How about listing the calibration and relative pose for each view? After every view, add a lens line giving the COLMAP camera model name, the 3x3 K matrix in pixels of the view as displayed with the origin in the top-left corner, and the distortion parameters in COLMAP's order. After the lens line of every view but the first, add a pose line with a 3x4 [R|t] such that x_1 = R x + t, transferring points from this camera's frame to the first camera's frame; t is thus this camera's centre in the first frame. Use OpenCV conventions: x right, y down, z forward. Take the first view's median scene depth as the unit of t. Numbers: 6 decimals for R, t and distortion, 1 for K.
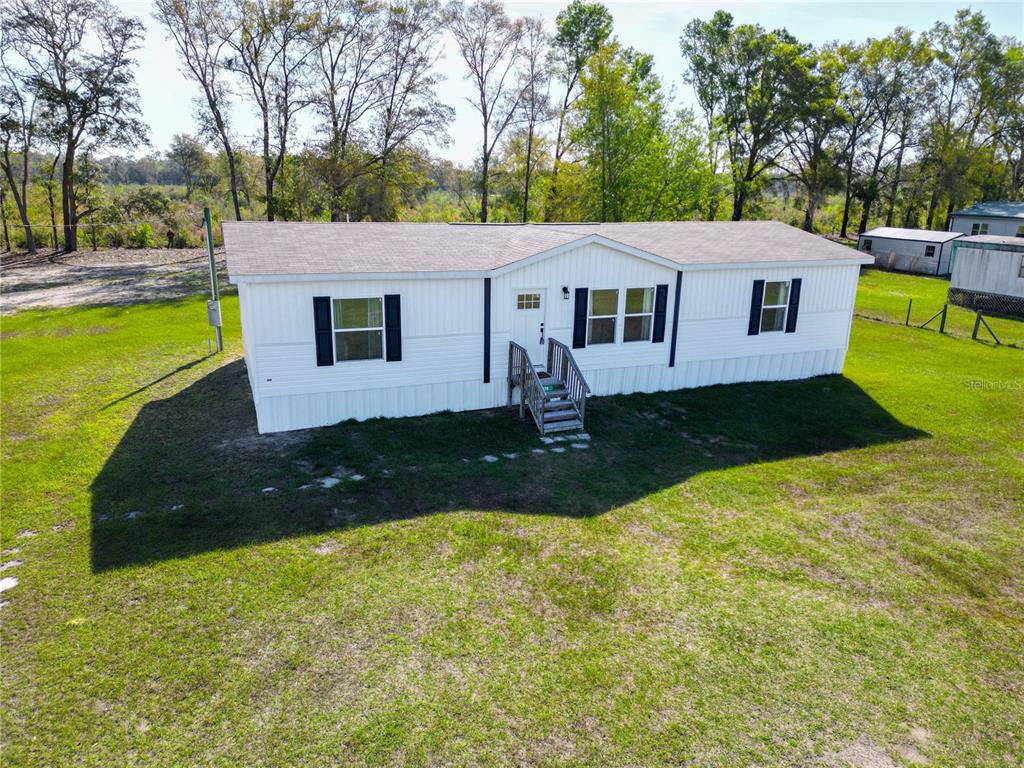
lens RADIAL K [[715.2, 0, 512.0], [0, 715.2, 384.0], [0, 0, 1]] dist [0.088930, -0.090640]
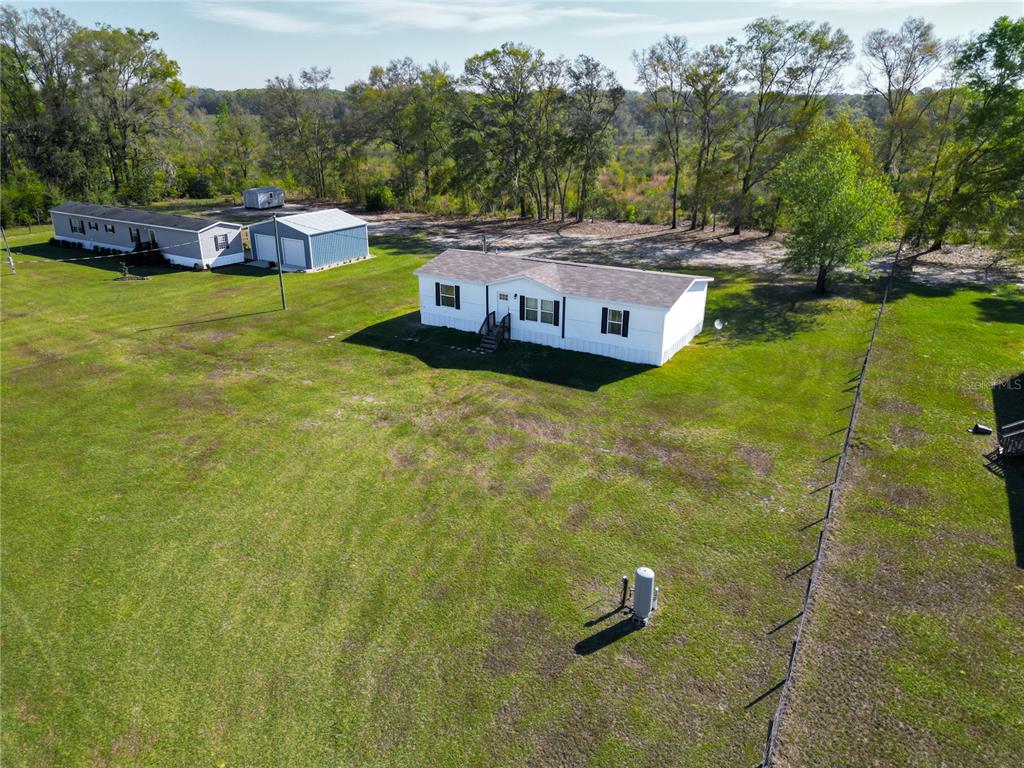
lens RADIAL K [[715.2, 0, 512.0], [0, 715.2, 384.0], [0, 0, 1]] dist [0.088930, -0.090640]
pose [[0.618173, 0.271966, -0.737493, 2.014358], [-0.205357, 0.961530, 0.182452, -0.290914], [0.758742, 0.038663, 0.650242, -0.618151]]
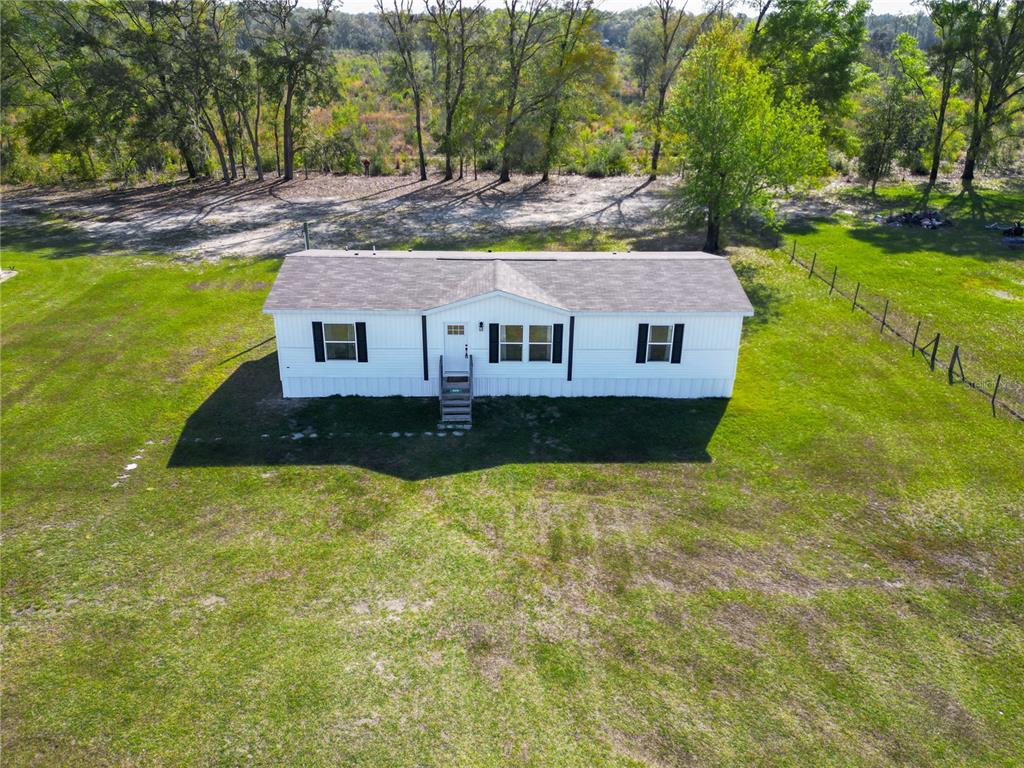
lens RADIAL K [[812.2, 0, 512.0], [0, 812.2, 384.0], [0, 0, 1]] dist [0.103538, -0.143567]
pose [[0.936634, 0.134369, -0.323514, 0.700615], [-0.089269, 0.984574, 0.150484, -0.272139], [0.338744, -0.112068, 0.934180, -0.552628]]
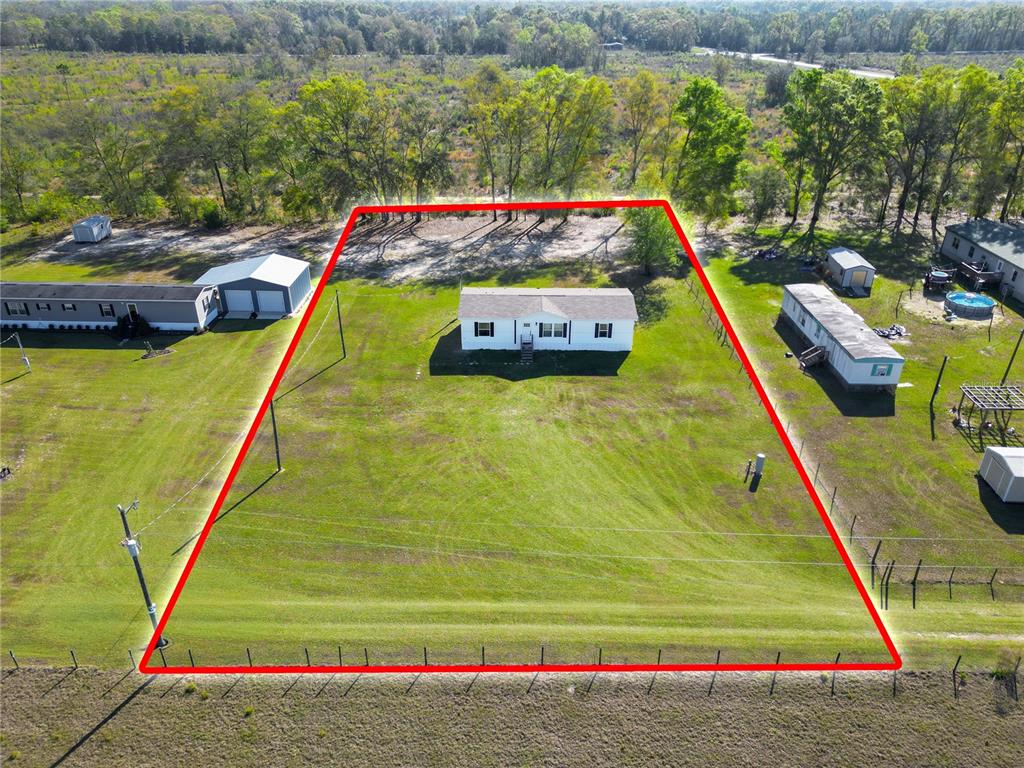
lens RADIAL K [[715.2, 0, 512.0], [0, 715.2, 384.0], [0, 0, 1]] dist [0.088930, -0.090640]
pose [[0.922081, 0.168227, -0.348519, 1.405073], [-0.091242, 0.969691, 0.226661, -0.699990], [0.376086, -0.177200, 0.909483, -2.739685]]
